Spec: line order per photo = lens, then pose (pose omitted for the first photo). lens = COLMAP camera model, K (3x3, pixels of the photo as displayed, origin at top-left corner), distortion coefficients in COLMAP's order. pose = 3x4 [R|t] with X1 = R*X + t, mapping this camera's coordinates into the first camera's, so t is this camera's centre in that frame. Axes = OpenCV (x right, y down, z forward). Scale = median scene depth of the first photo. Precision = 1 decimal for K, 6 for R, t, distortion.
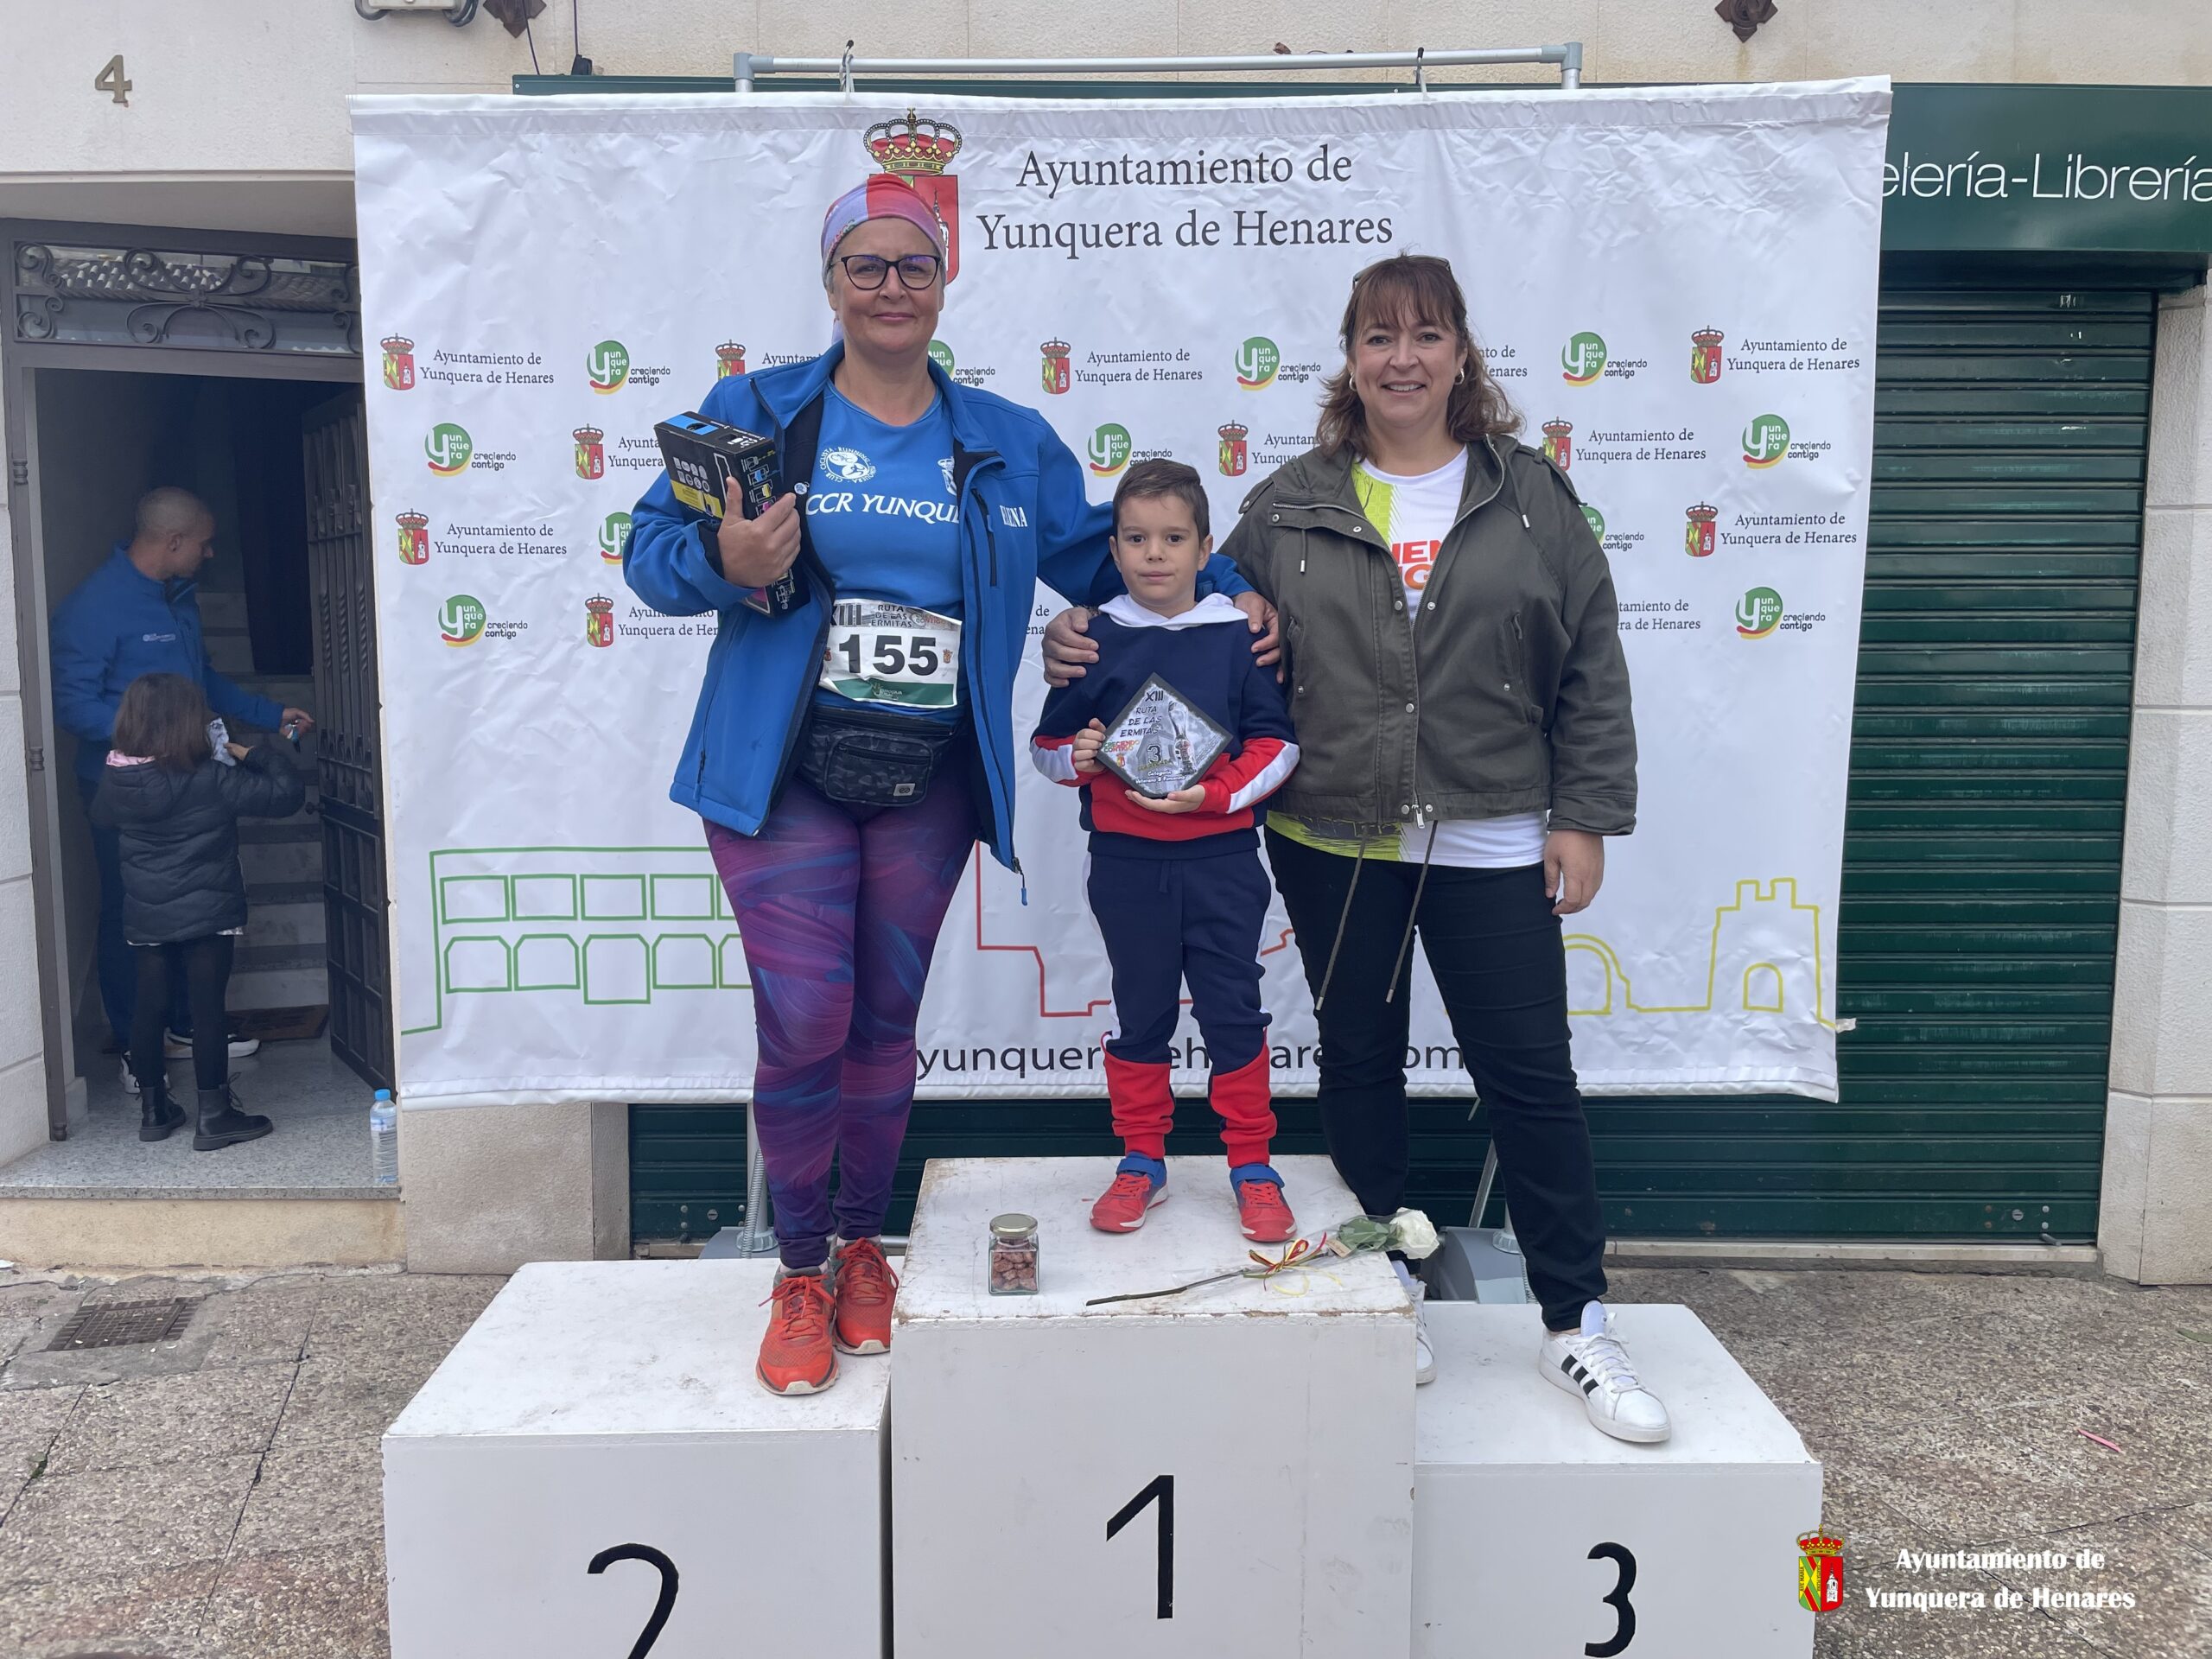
lens RADIAL K [[1695.6, 0, 1117.4], [0, 1695.6, 810.4], [0, 0, 1]] dist [0.076384, -0.111059]
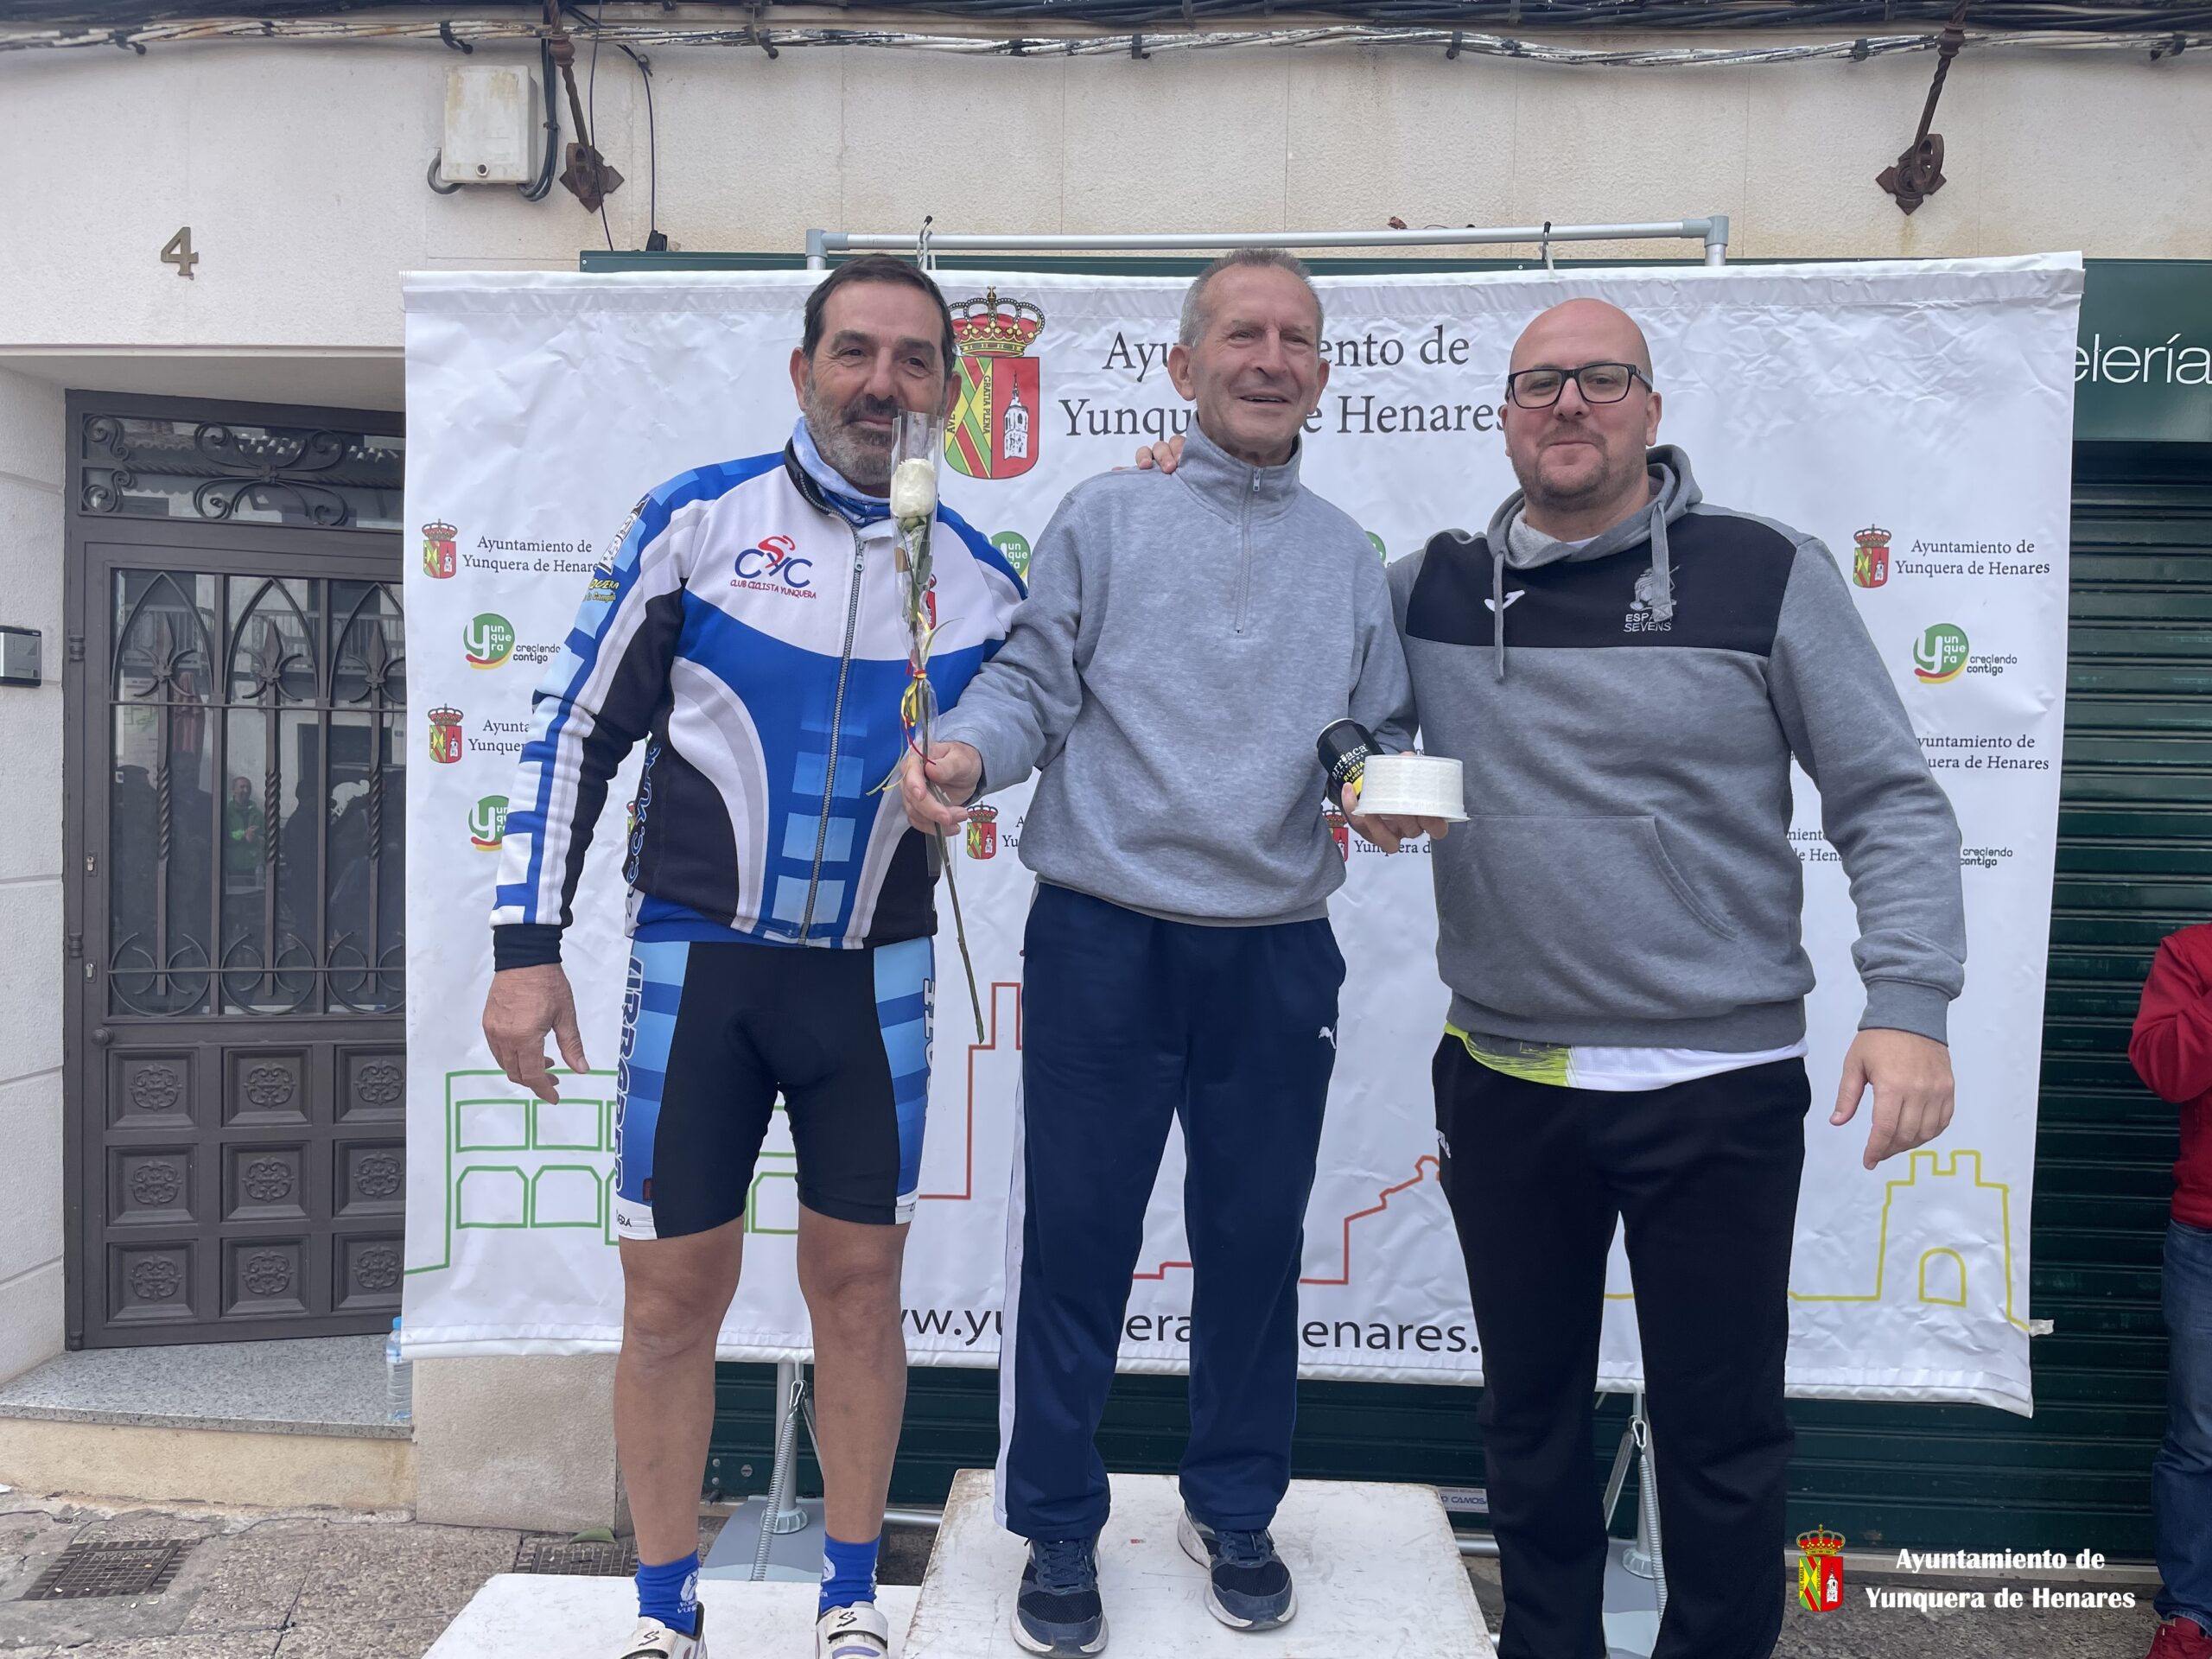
lens RADIAL K [[1695.6, 0, 1134.5], [0, 1695.6, 840.0], [0, 0, 1]] dist [0.076384, -0.111059]
pose [[0.997787, 0.021844, -0.062808, 0.021416], [-0.026289, 0.997141, -0.070842, -0.045461], [0.061081, 0.072337, 0.995508, 0.100590]]
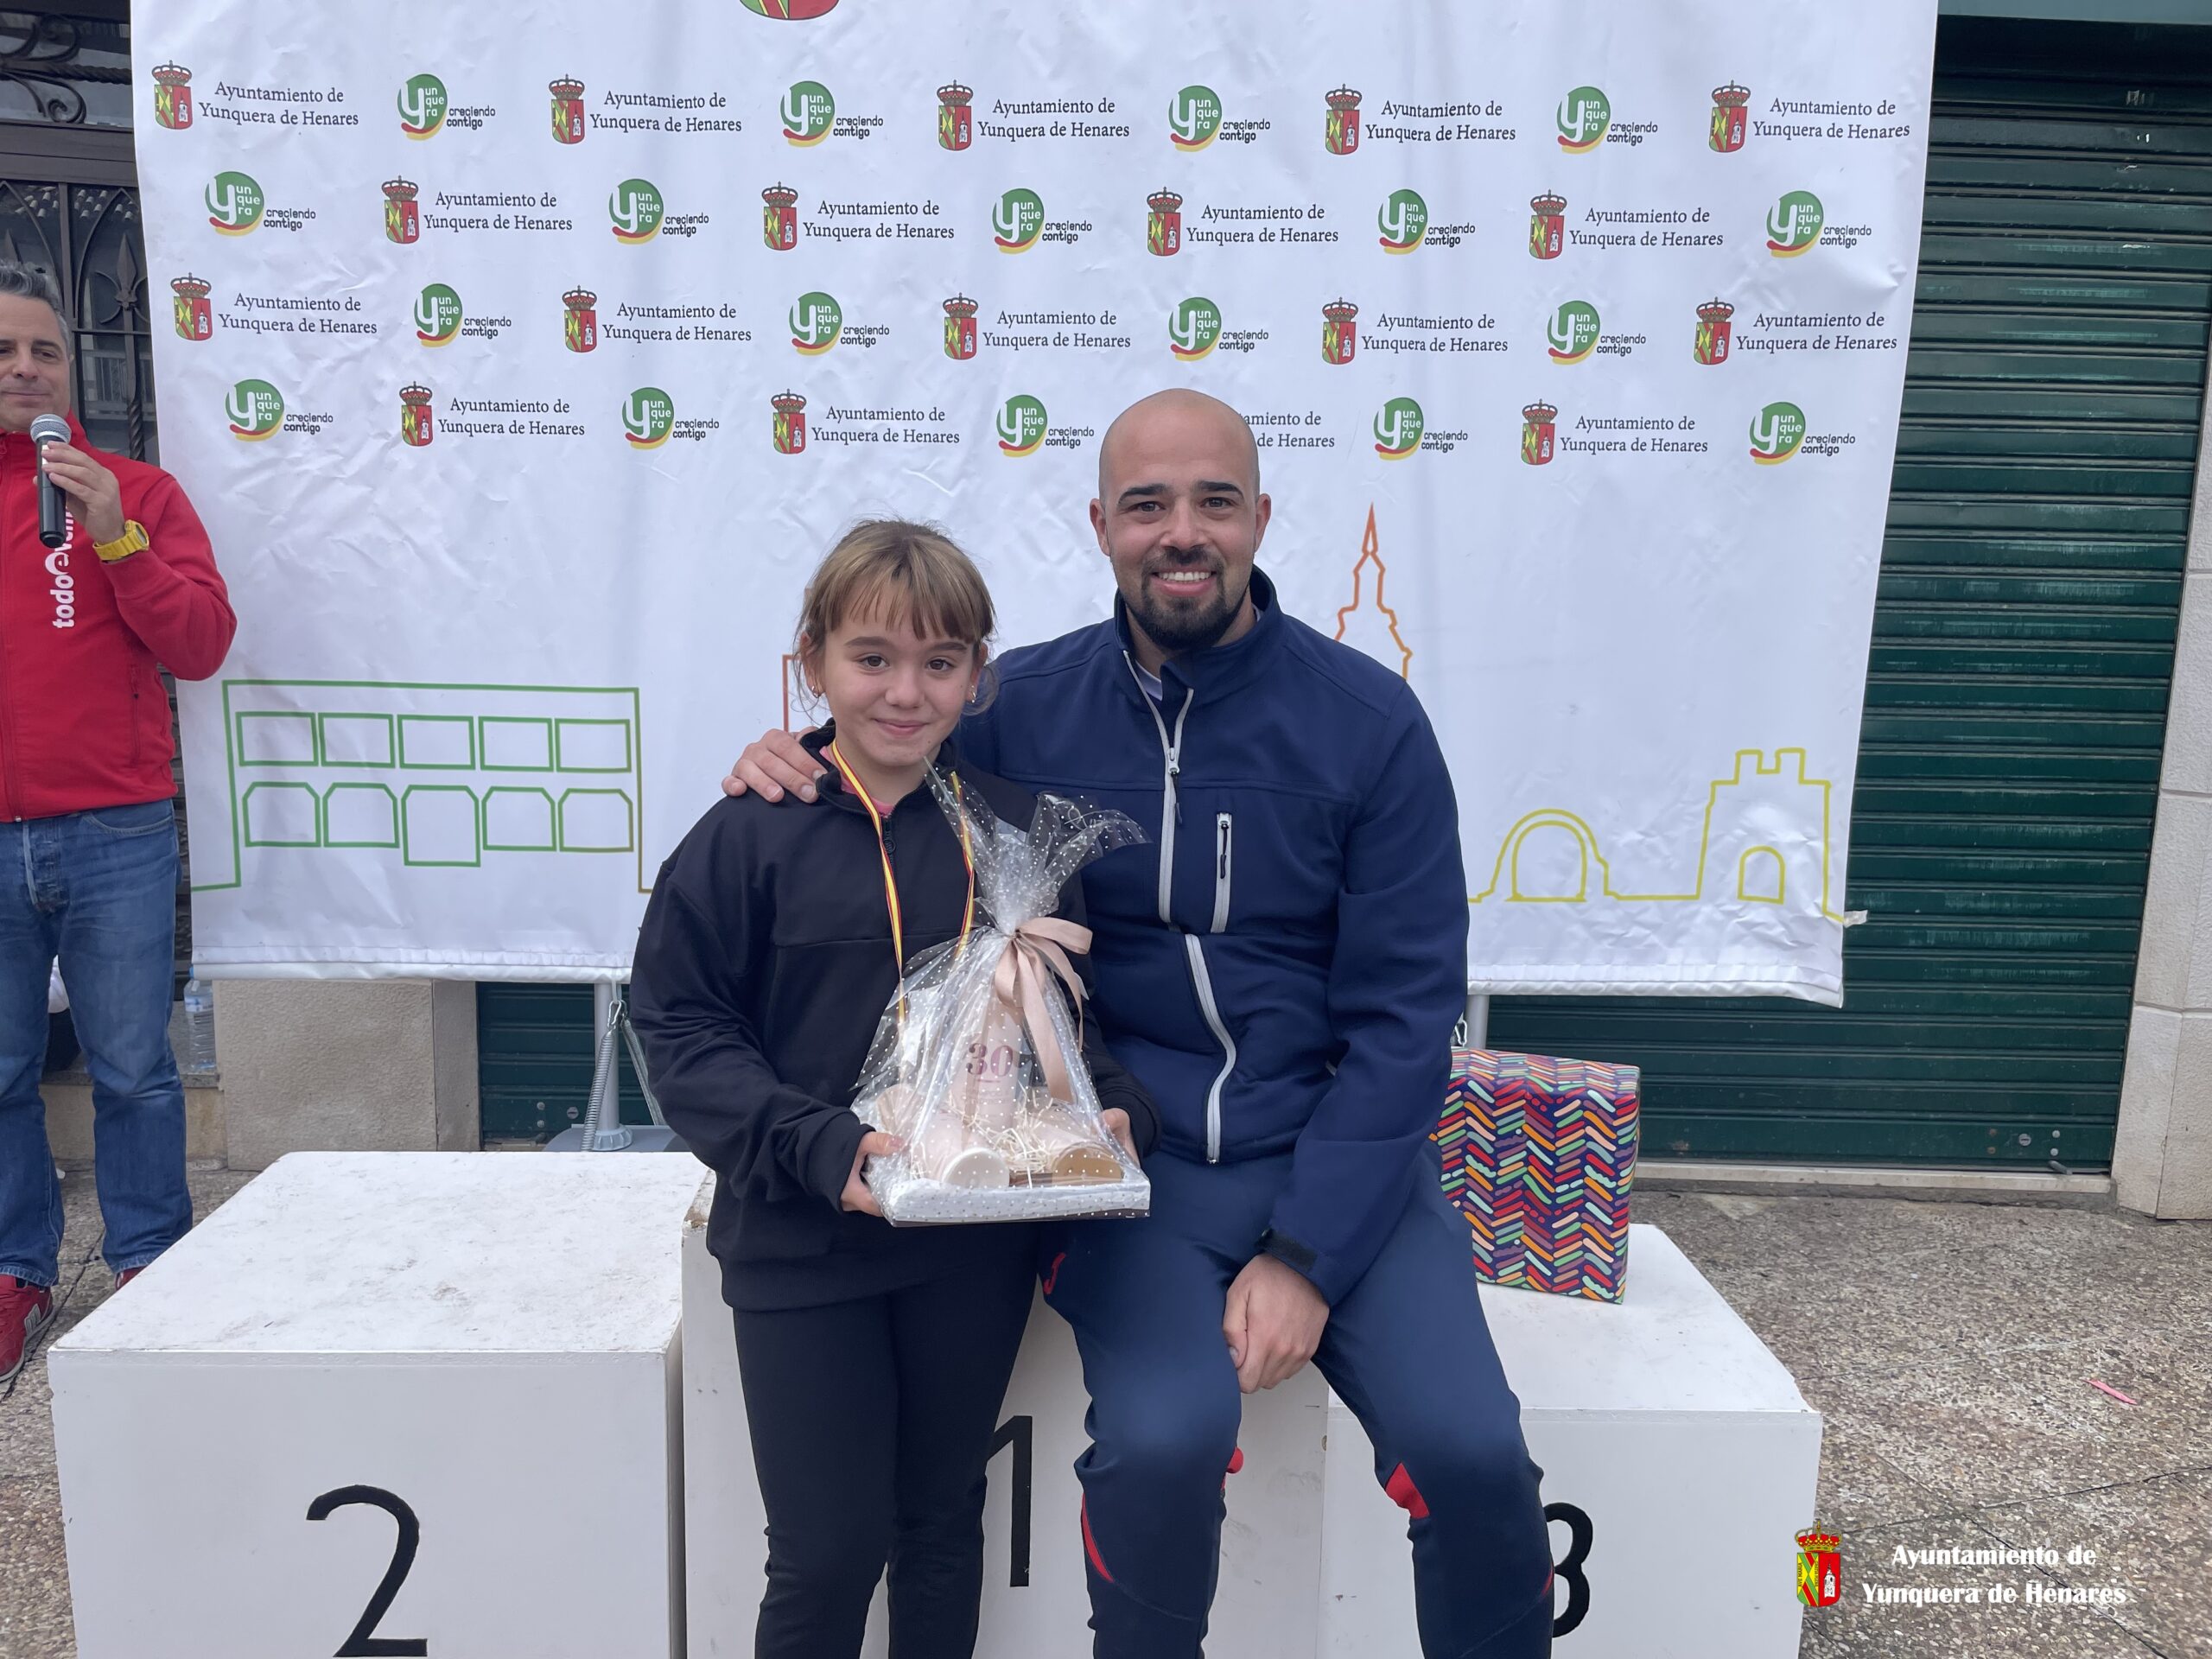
lens RADIAL K [[1695.6, 0, 1094.1], [0, 1695.6, 846.4], [0, 0, 1]] dist [0.076384, -0.111059]
pose [[0.999785, 0.020211, 0.004616, 0.035163], [-0.020451, 0.998006, 0.059722, 0.046091], [-0.003400, -0.059803, 0.998204, 0.136014]]
